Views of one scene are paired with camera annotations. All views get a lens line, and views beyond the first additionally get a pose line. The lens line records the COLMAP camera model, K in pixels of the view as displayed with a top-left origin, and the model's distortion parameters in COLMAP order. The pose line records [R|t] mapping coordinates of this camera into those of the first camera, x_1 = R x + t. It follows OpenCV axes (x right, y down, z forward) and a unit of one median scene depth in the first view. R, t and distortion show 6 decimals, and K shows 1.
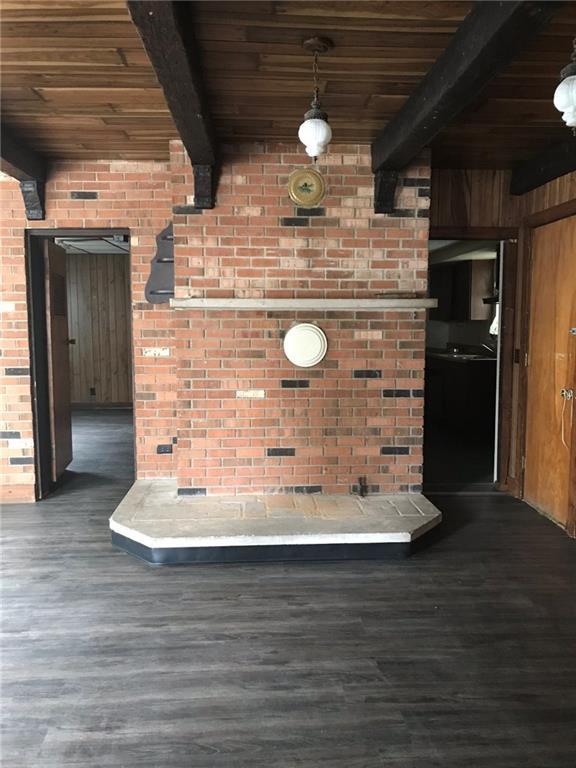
lens RADIAL K [[640.8, 0, 289.2], [0, 640.8, 382.6], [0, 0, 1]] dist [0.008355, 0.001121]
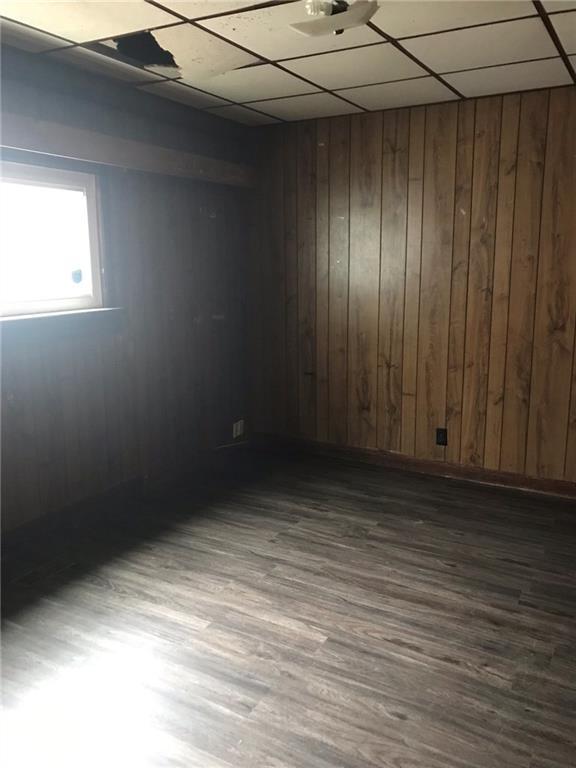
lens RADIAL K [[640.8, 0, 288.8], [0, 640.8, 383.1], [0, 0, 1]] dist [0.008355, 0.001121]
pose [[0.840559, 0.100620, -0.532294, -0.167369], [-0.048159, 0.992588, 0.111582, -0.065019], [0.539576, -0.068156, 0.839174, 0.587421]]
